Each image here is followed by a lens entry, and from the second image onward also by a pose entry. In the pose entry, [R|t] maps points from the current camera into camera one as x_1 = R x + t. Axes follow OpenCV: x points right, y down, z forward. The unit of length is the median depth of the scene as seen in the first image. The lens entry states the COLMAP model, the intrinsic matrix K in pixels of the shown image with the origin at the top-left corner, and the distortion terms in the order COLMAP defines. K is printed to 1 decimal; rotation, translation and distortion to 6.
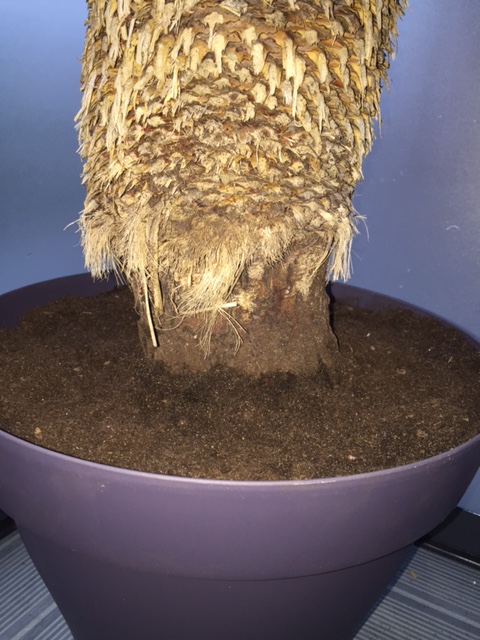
lens RADIAL K [[616.5, 0, 240.0], [0, 616.5, 320.0], [0, 0, 1]] dist [0.129610, -0.006426]
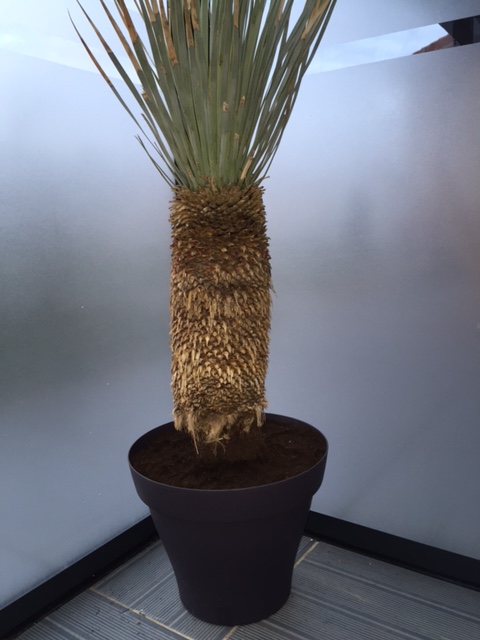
lens RADIAL K [[616.5, 0, 240.0], [0, 616.5, 320.0], [0, 0, 1]] dist [0.129610, -0.006426]
pose [[0.991014, -0.093897, -0.095258, 0.476164], [0.079131, 0.985752, -0.148429, -0.158502], [0.107838, 0.139557, 0.984324, -2.373869]]
